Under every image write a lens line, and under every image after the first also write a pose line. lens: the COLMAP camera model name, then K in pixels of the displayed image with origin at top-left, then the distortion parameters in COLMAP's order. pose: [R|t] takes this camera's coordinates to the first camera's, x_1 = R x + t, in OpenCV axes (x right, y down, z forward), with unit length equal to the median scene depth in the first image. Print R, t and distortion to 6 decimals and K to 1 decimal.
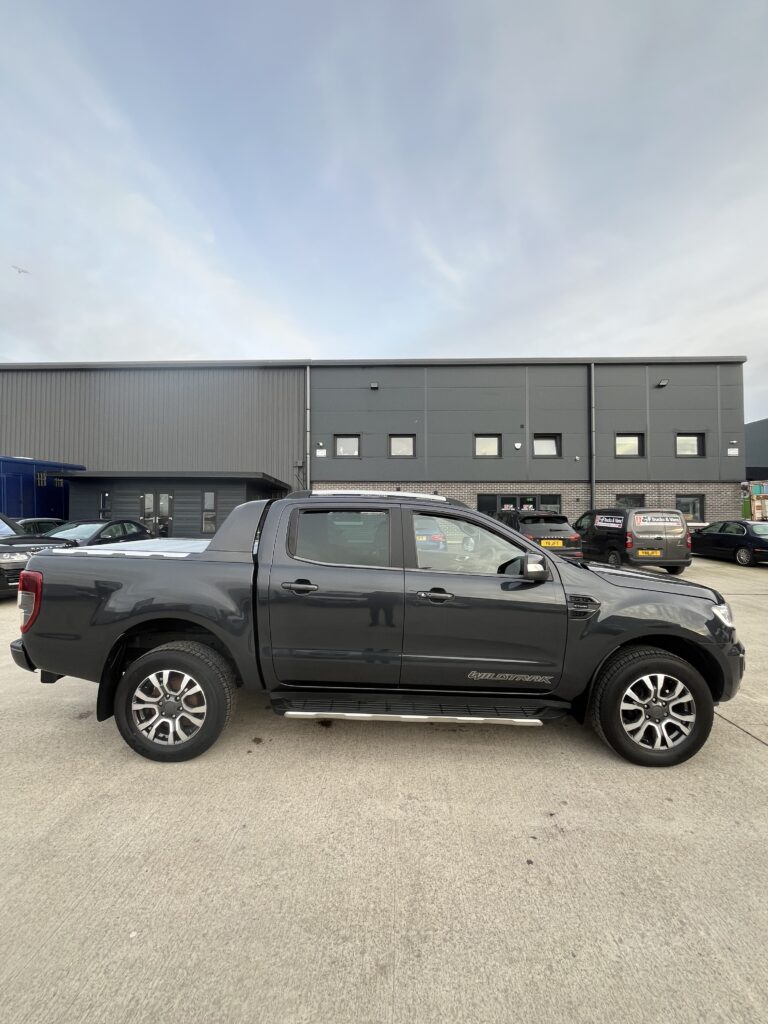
lens RADIAL K [[408.2, 0, 383.0], [0, 408.2, 511.2], [0, 0, 1]] dist [-0.001337, -0.000159]
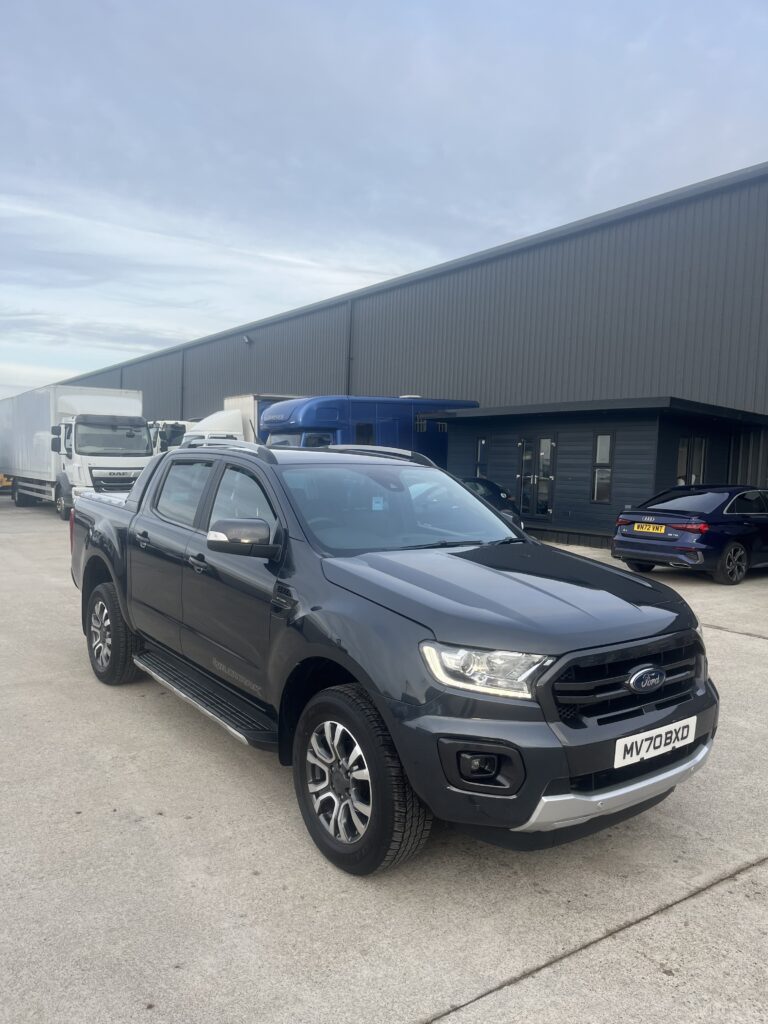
lens RADIAL K [[770.9, 0, 387.9], [0, 770.9, 515.4], [0, 0, 1]] dist [0.064083, -0.083448]
pose [[0.605023, 0.063840, -0.793645, 1.398327], [-0.016036, 0.997555, 0.068018, -0.007037], [0.796047, -0.028426, 0.604567, 0.283833]]
